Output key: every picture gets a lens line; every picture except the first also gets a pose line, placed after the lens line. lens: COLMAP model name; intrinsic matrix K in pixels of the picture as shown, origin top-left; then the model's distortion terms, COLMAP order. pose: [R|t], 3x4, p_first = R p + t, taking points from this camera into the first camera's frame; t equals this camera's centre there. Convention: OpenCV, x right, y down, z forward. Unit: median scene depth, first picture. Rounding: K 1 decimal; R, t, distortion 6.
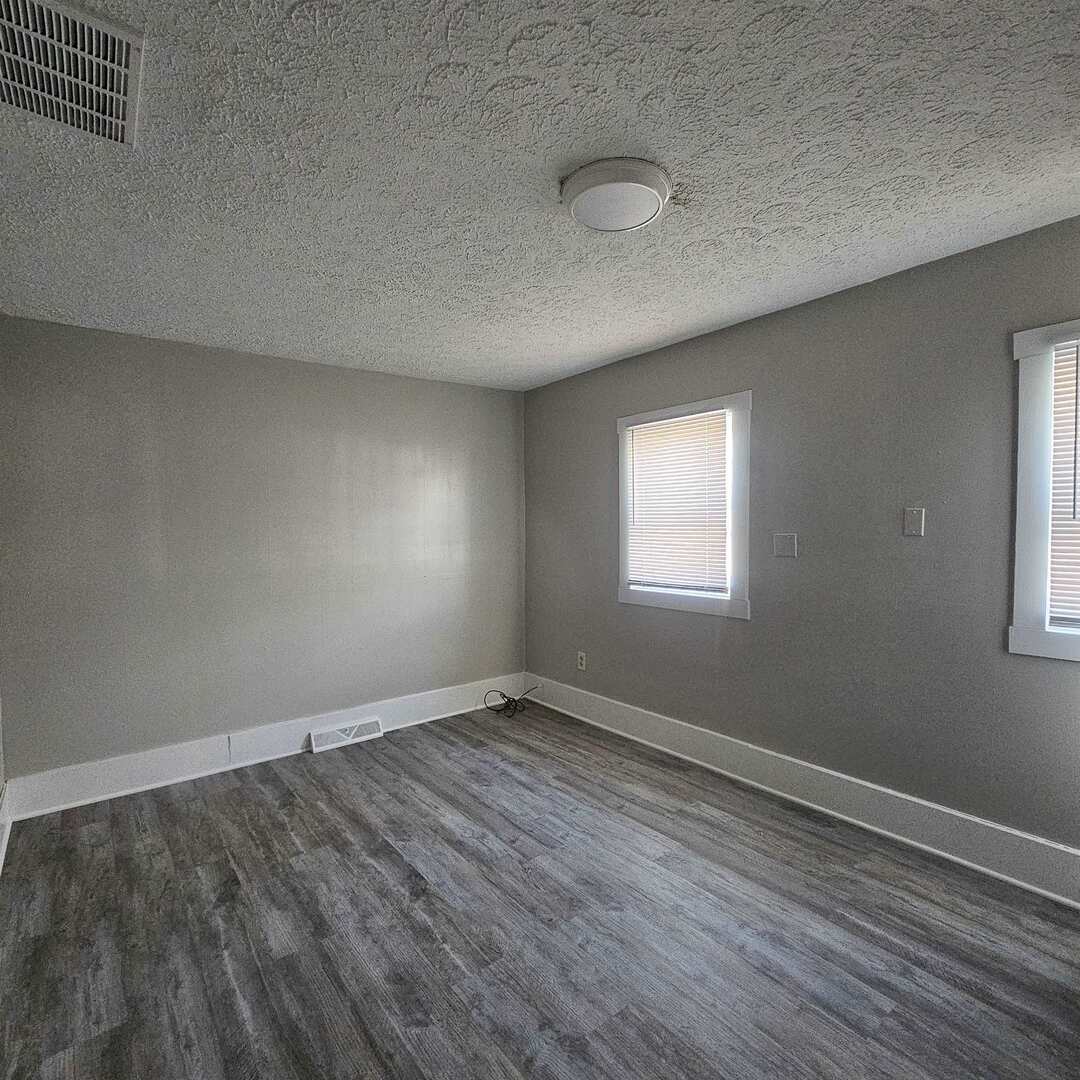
lens RADIAL K [[588.4, 0, 533.9], [0, 588.4, 542.6], [0, 0, 1]] dist [0.001793, -0.000605]
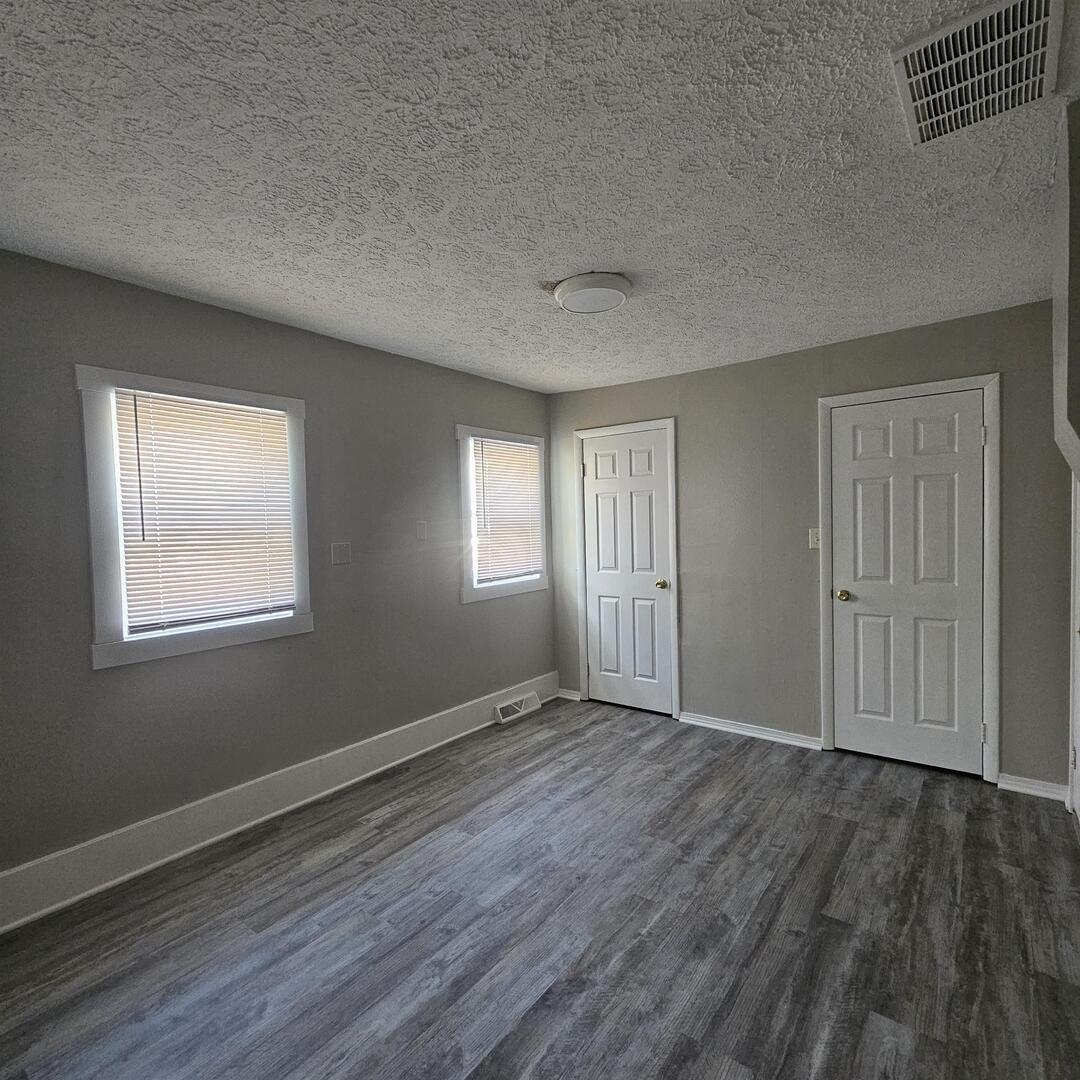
lens RADIAL K [[588.4, 0, 541.4], [0, 588.4, 541.5], [0, 0, 1]] dist [0.001793, -0.000605]
pose [[-0.260892, -0.006906, 0.965343, -0.954323], [0.064033, 0.997648, 0.024443, -0.026030], [-0.963242, 0.068191, -0.259837, 1.219825]]
